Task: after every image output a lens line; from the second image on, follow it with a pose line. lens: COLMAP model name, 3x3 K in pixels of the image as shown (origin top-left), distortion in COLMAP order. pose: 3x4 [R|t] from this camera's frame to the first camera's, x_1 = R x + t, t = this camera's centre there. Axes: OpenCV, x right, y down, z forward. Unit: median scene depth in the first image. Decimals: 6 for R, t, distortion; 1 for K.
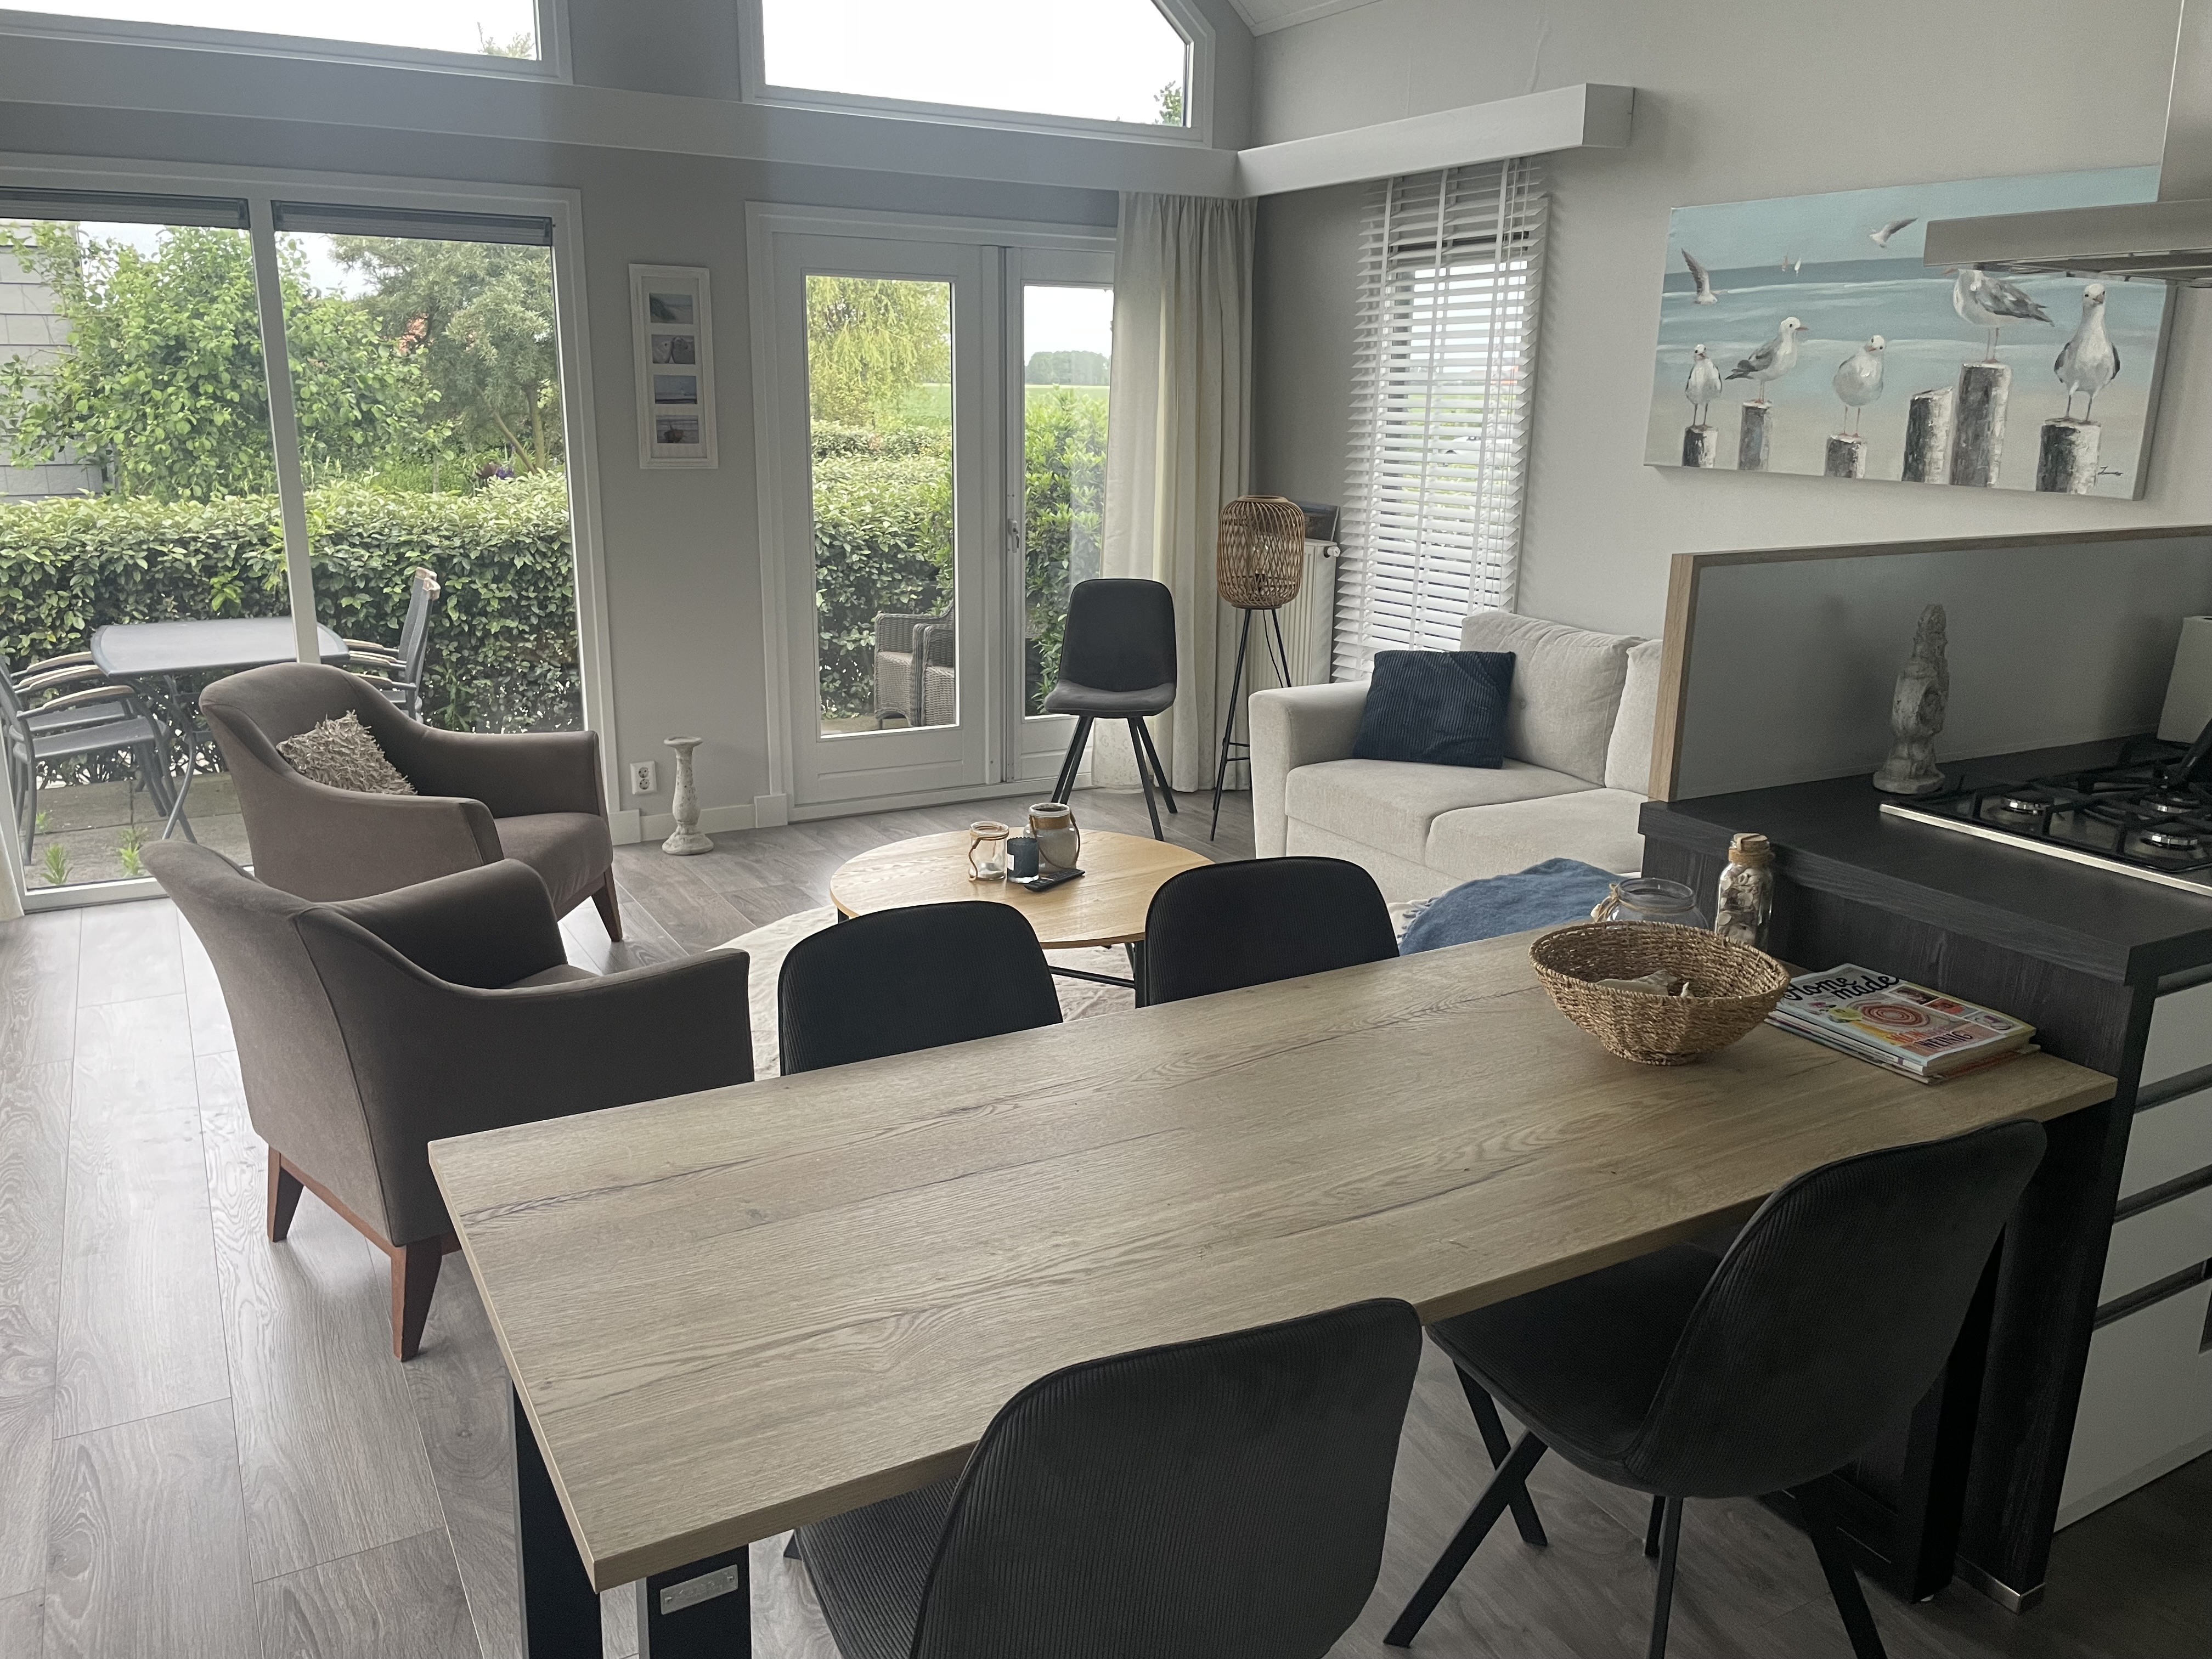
lens RADIAL K [[1624.4, 0, 1109.0], [0, 1624.4, 802.2], [0, 0, 1]] dist [0.089514, -0.113747]
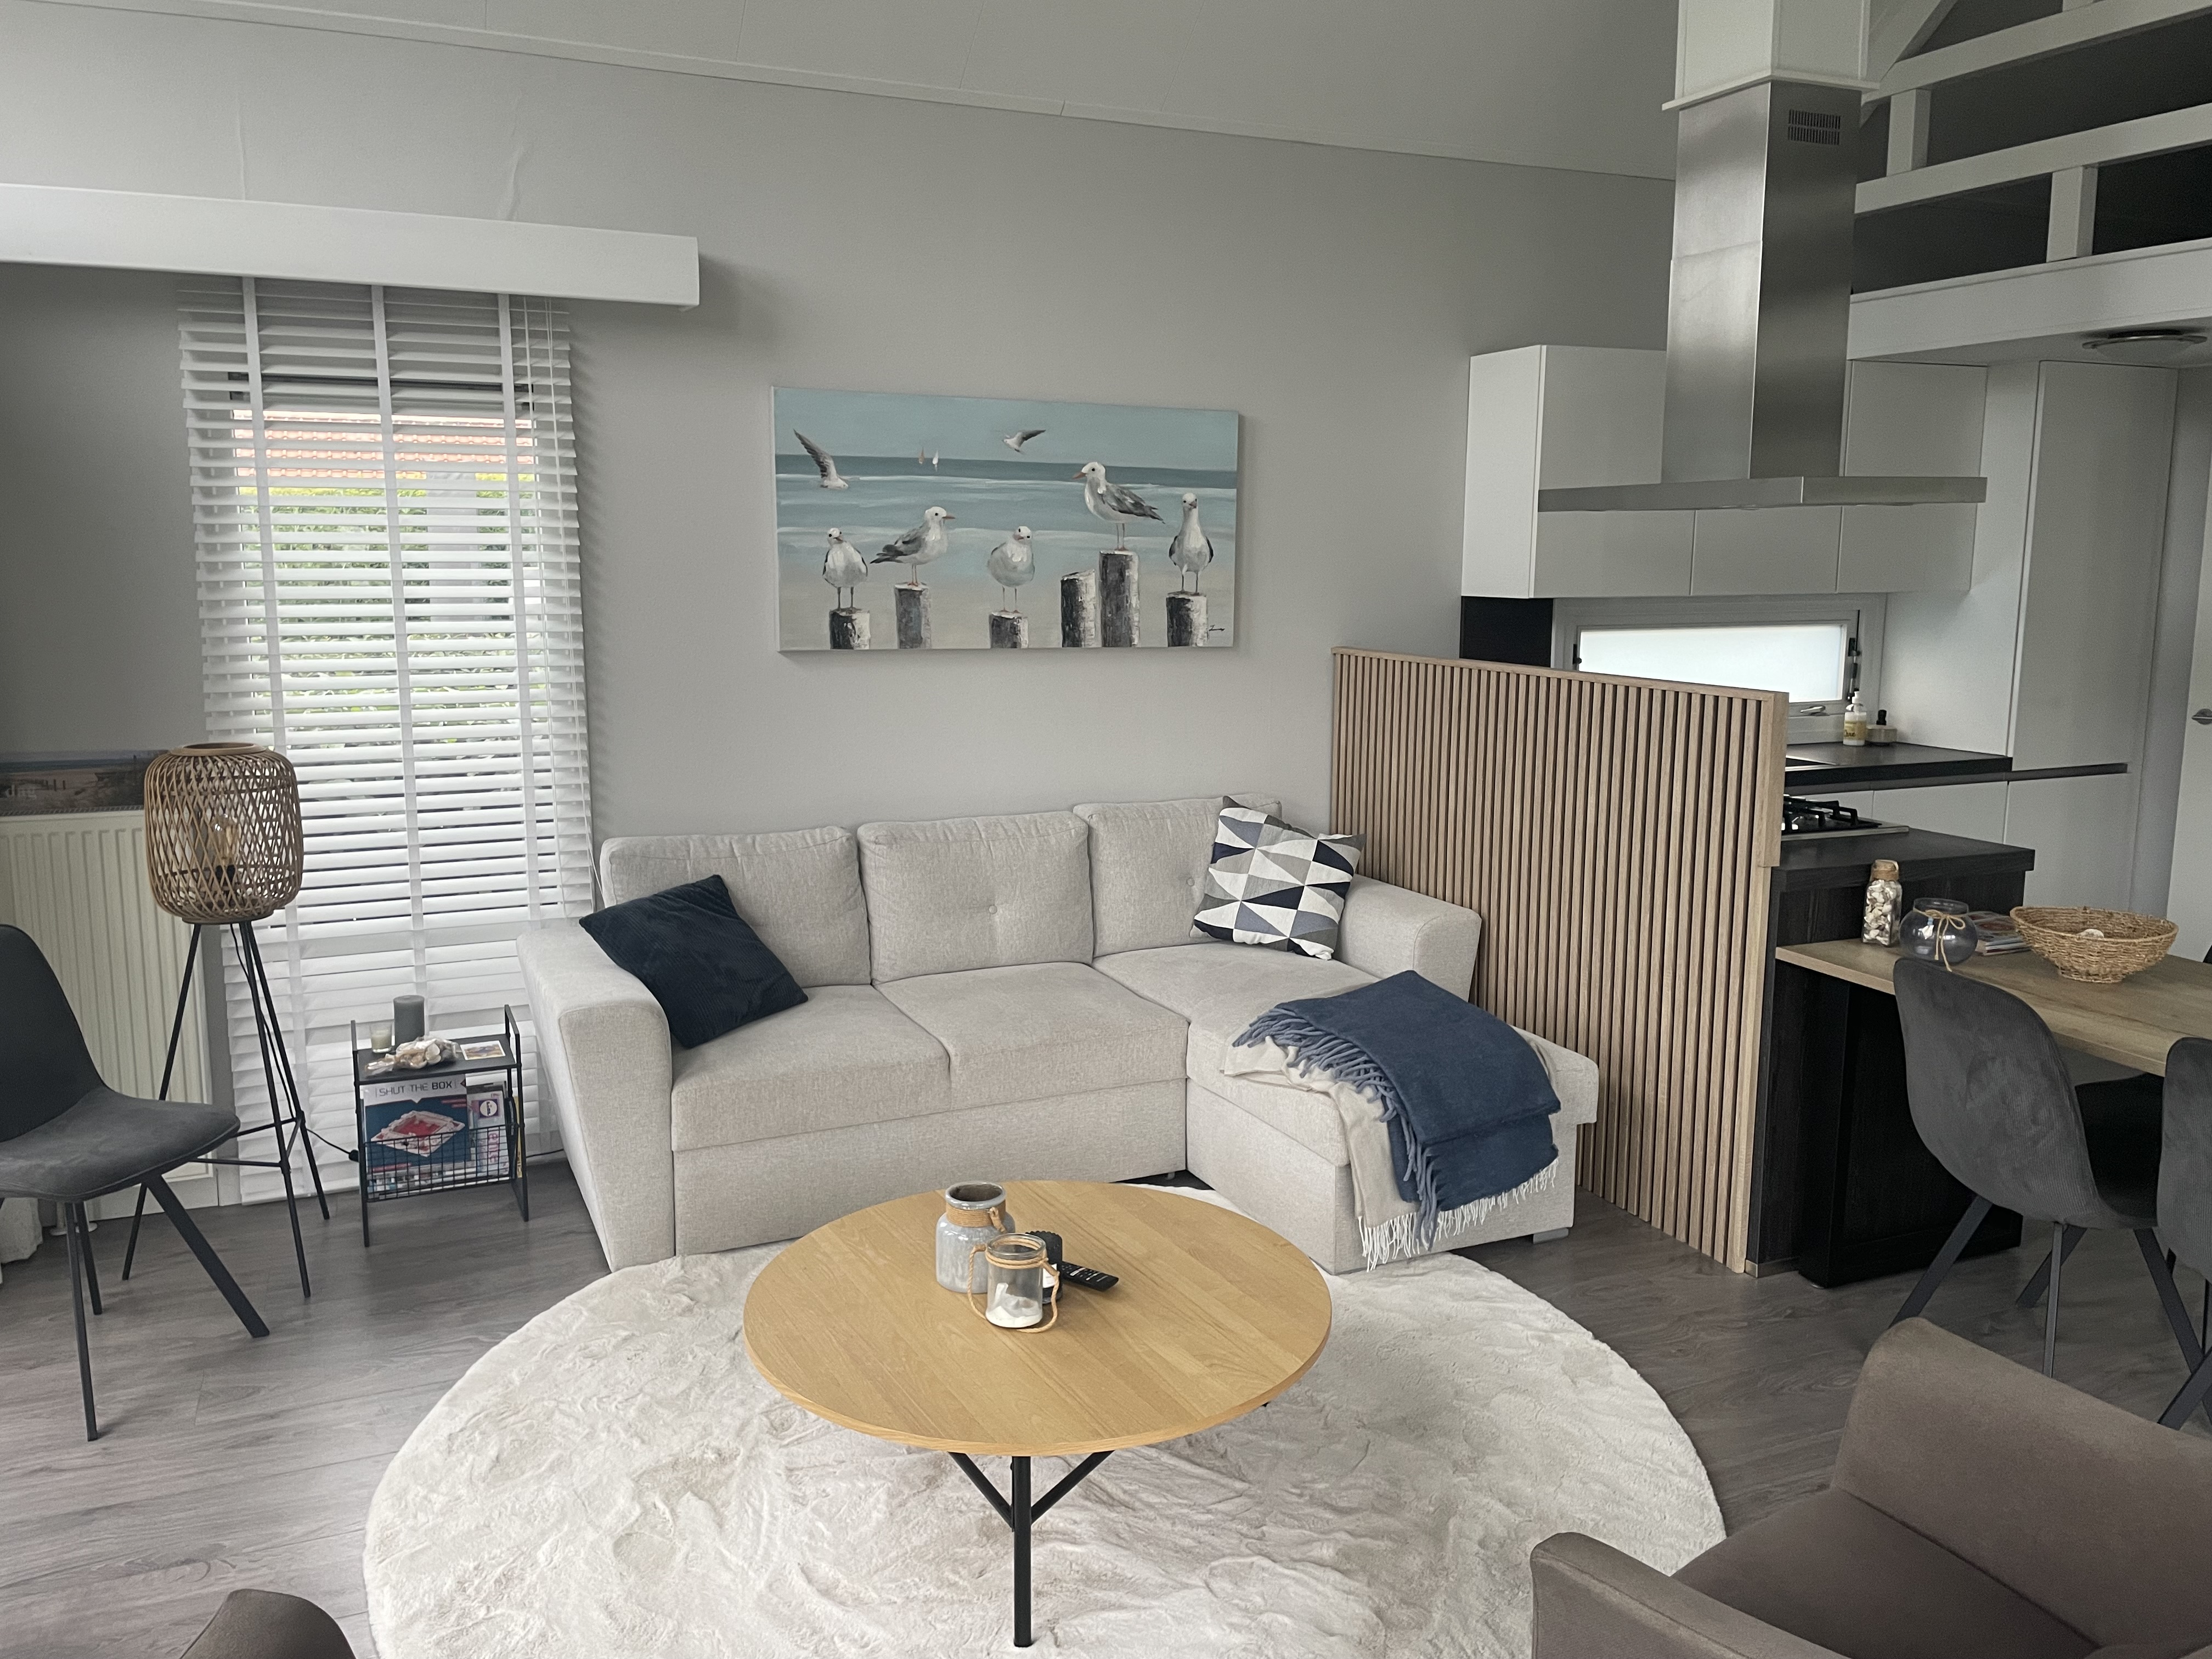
lens RADIAL K [[1624.4, 0, 1109.0], [0, 1624.4, 802.2], [0, 0, 1]] dist [0.089514, -0.113747]
pose [[0.135486, -0.168354, 0.976371, -0.545820], [0.241874, 0.961262, 0.132185, -0.189628], [-0.960802, 0.218250, 0.170958, 0.642171]]
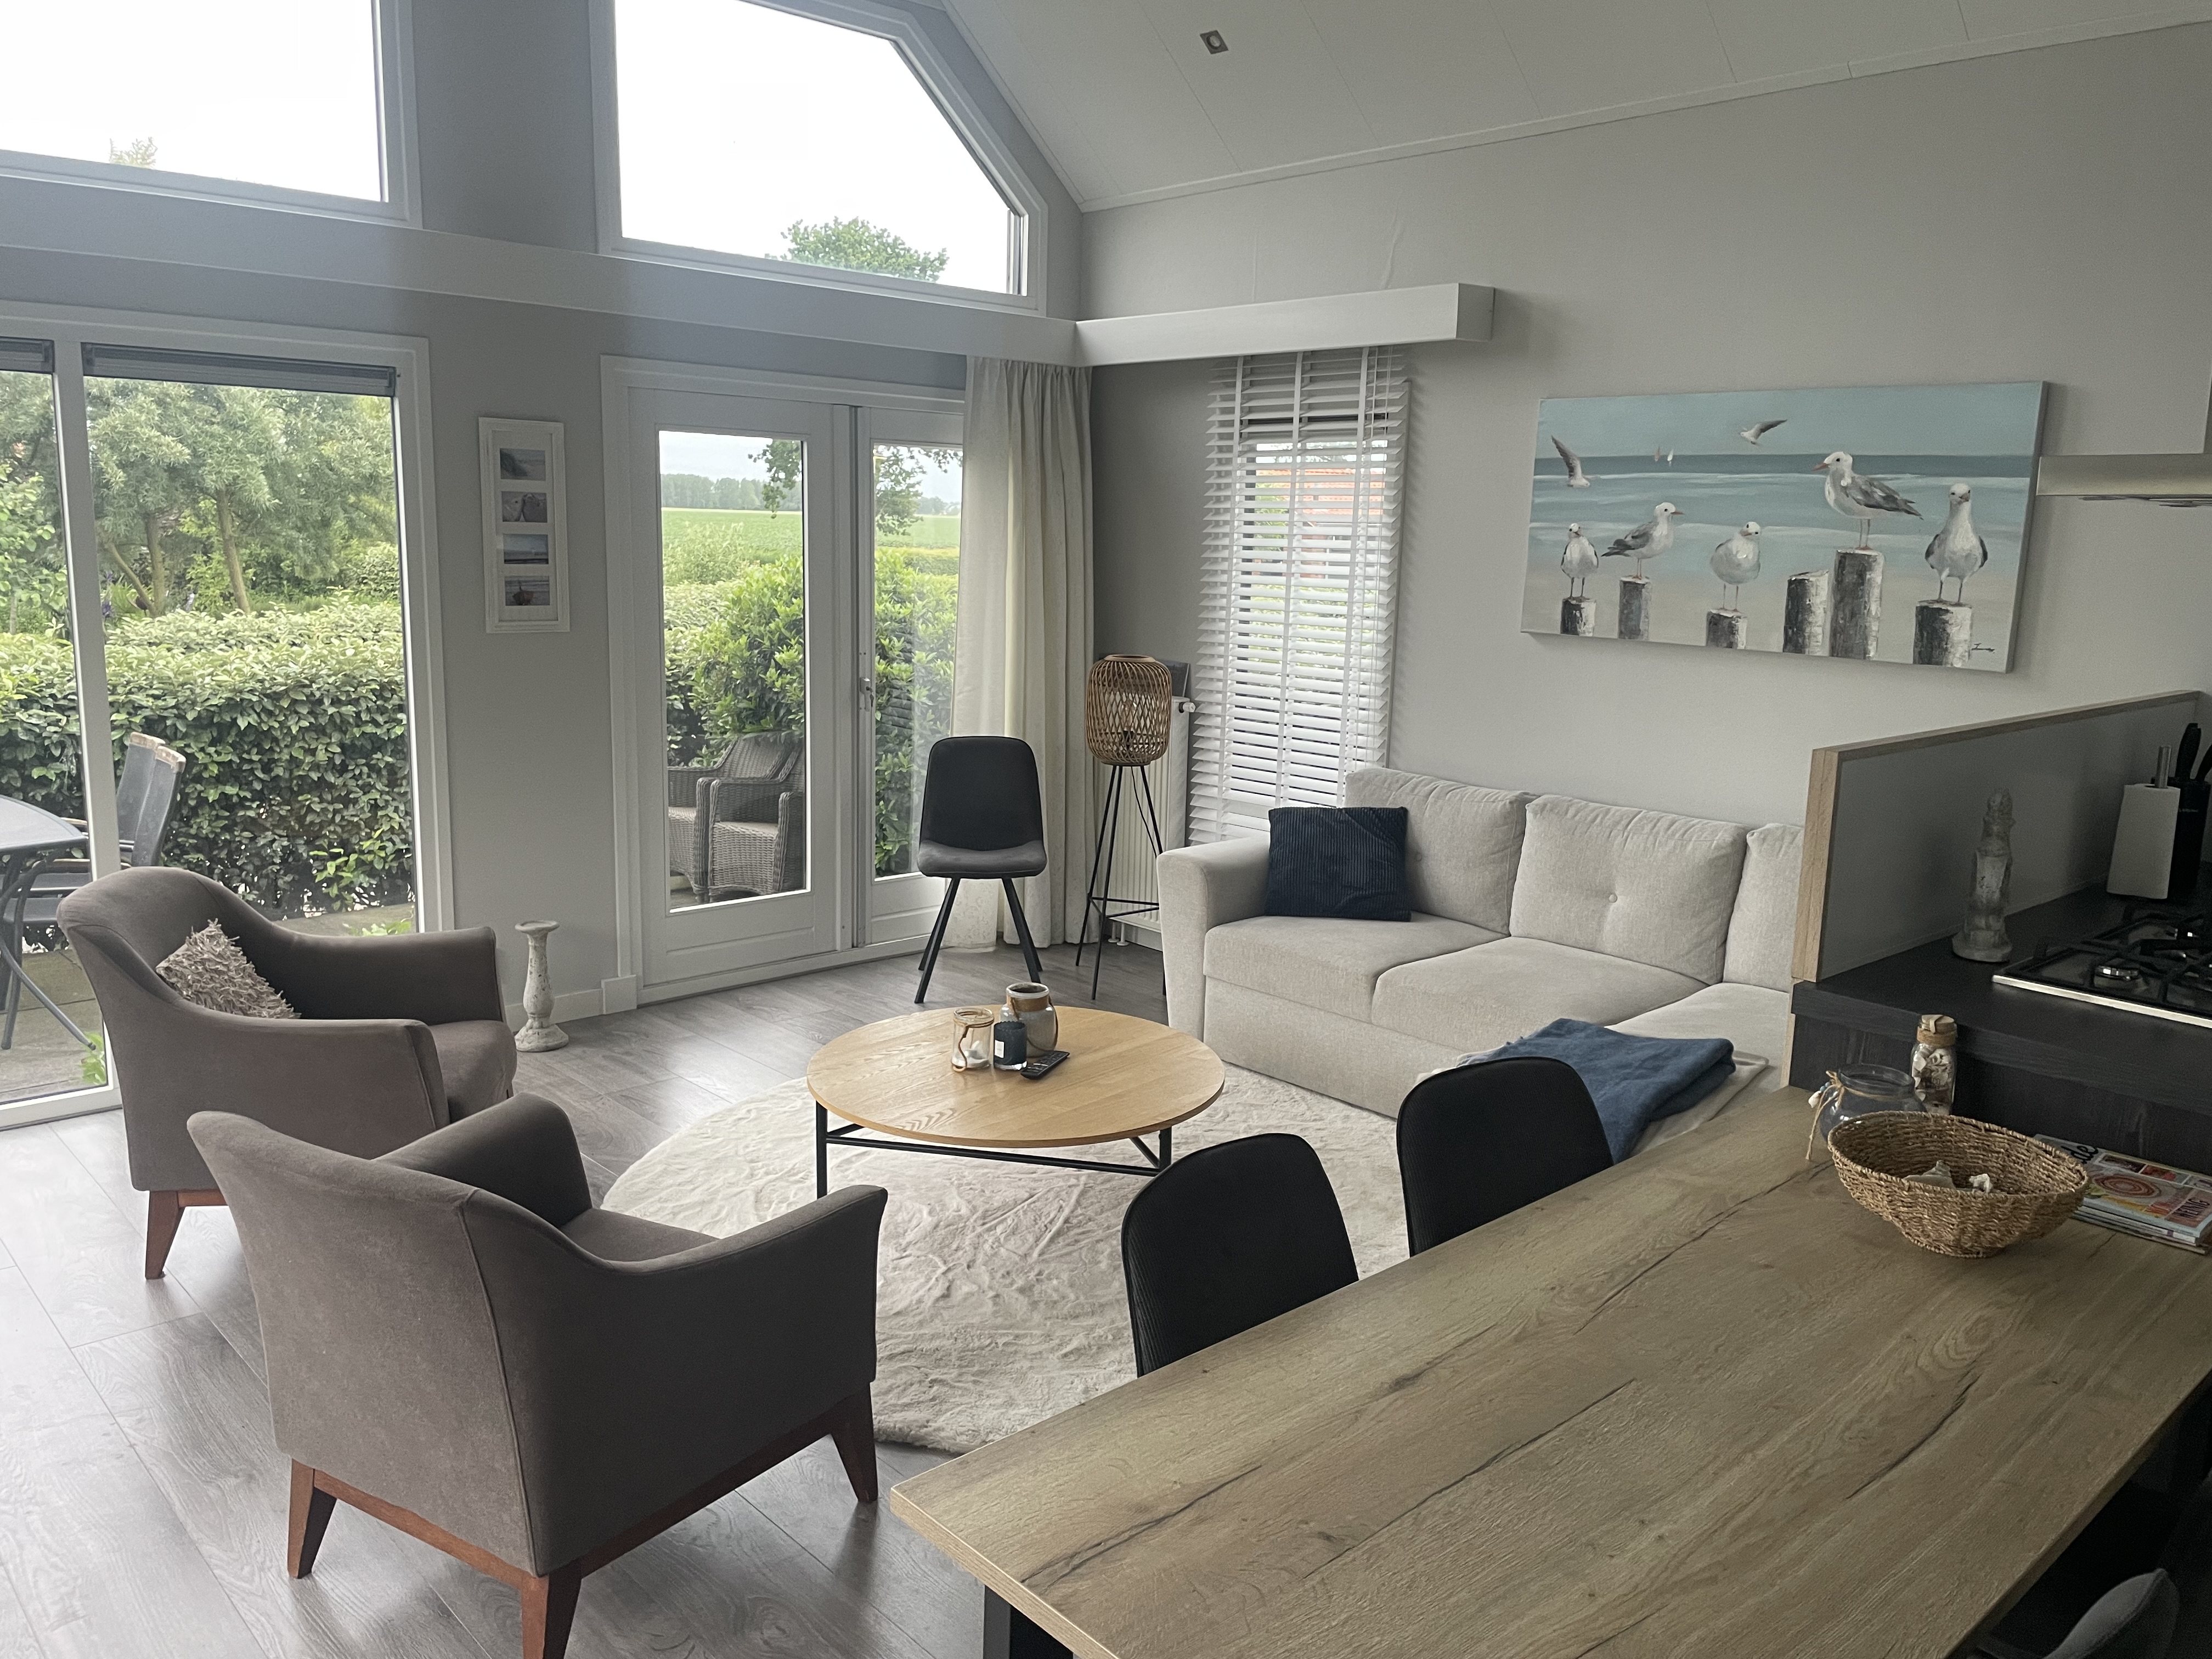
lens RADIAL K [[1624.4, 0, 1109.0], [0, 1624.4, 802.2], [0, 0, 1]] dist [0.089514, -0.113747]
pose [[0.973538, -0.027538, 0.226859, -0.169807], [0.044303, 0.996622, -0.069144, -0.031402], [-0.224188, 0.077365, 0.971470, 0.033708]]
